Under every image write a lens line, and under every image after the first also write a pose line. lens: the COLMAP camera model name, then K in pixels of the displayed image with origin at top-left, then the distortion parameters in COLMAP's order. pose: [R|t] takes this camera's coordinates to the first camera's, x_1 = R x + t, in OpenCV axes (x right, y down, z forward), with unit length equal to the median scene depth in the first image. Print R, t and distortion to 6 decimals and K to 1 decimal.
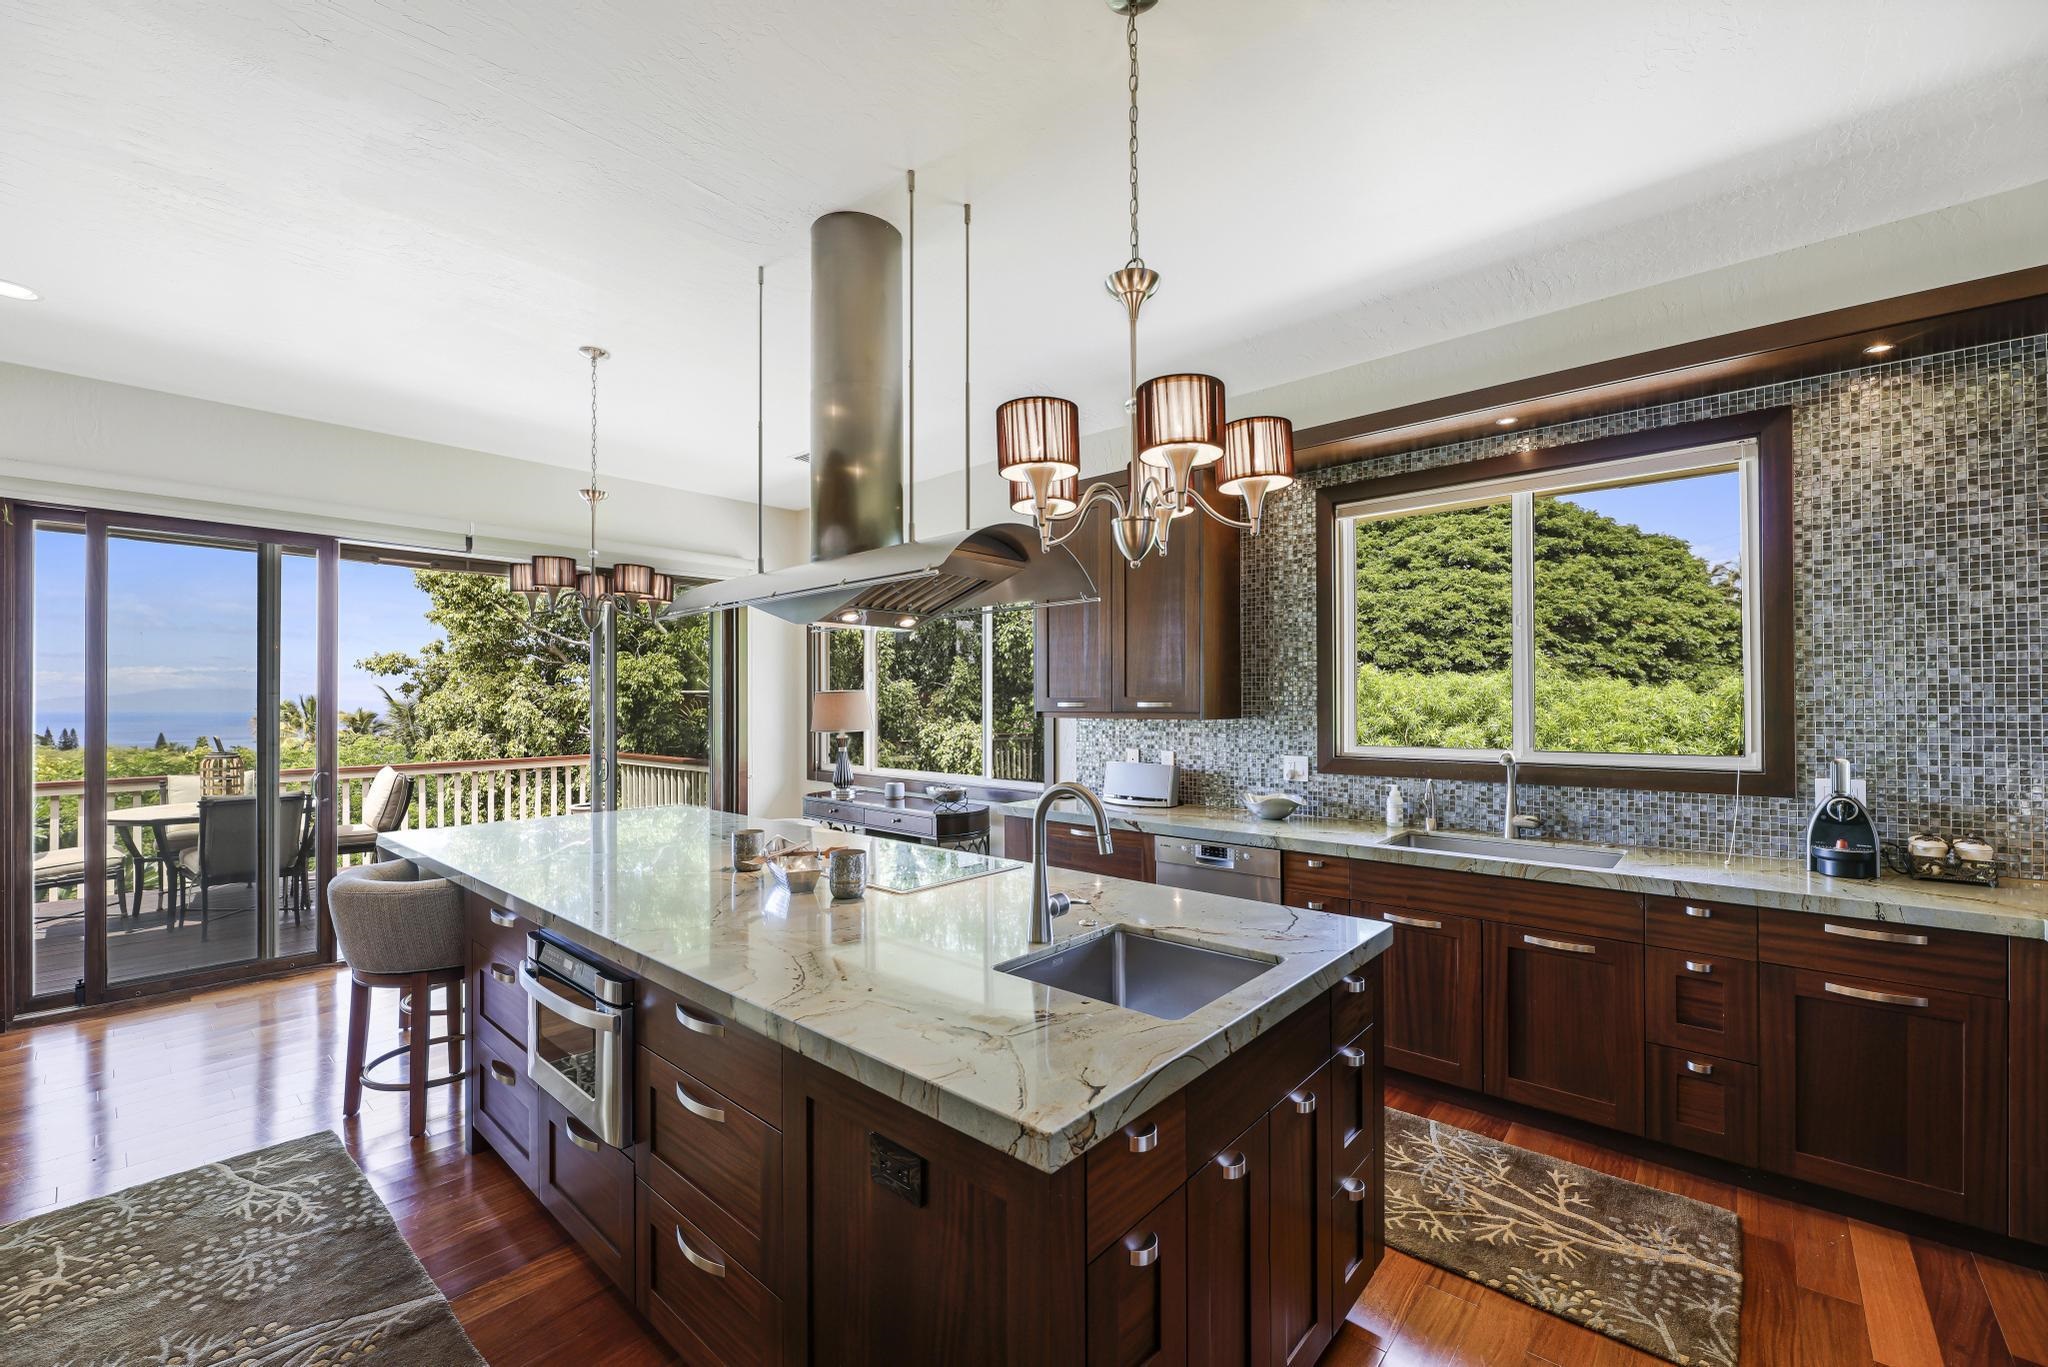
lens RADIAL K [[825.6, 0, 1017.5], [0, 825.6, 699.8], [0, 0, 1]] dist [-0.007486, -0.001882]
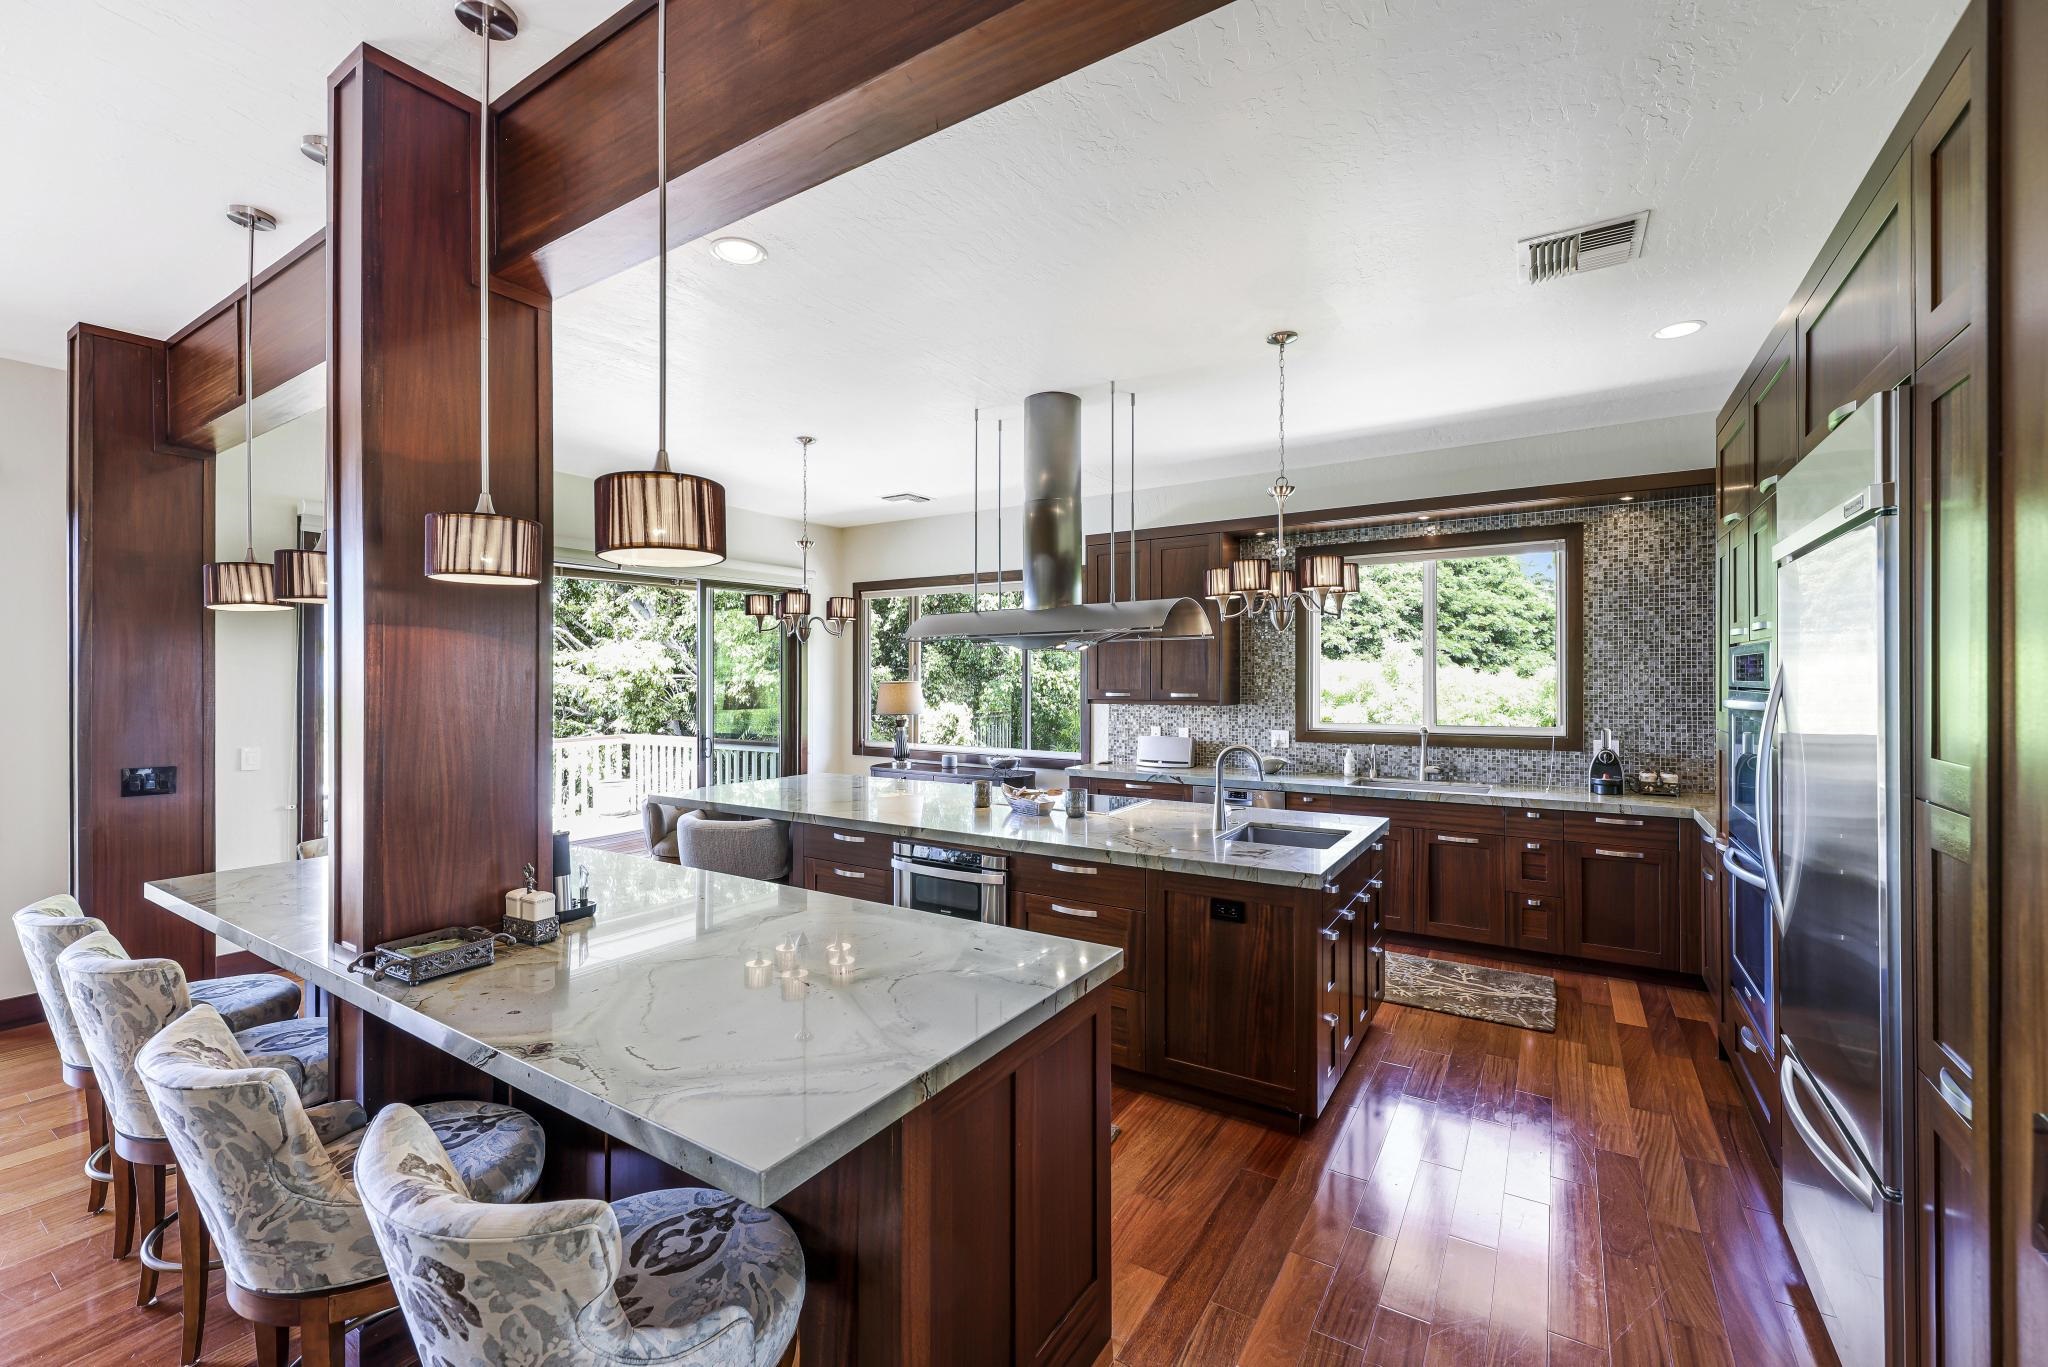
lens RADIAL K [[828.0, 0, 1024.0], [0, 828.0, 683.5], [0, 0, 1]] dist [-0.004400, -0.000431]
pose [[0.988019, -0.001128, 0.154327, -0.476444], [0.000060, 0.999976, 0.006921, -0.034957], [-0.154331, -0.006829, 0.987996, -0.530283]]
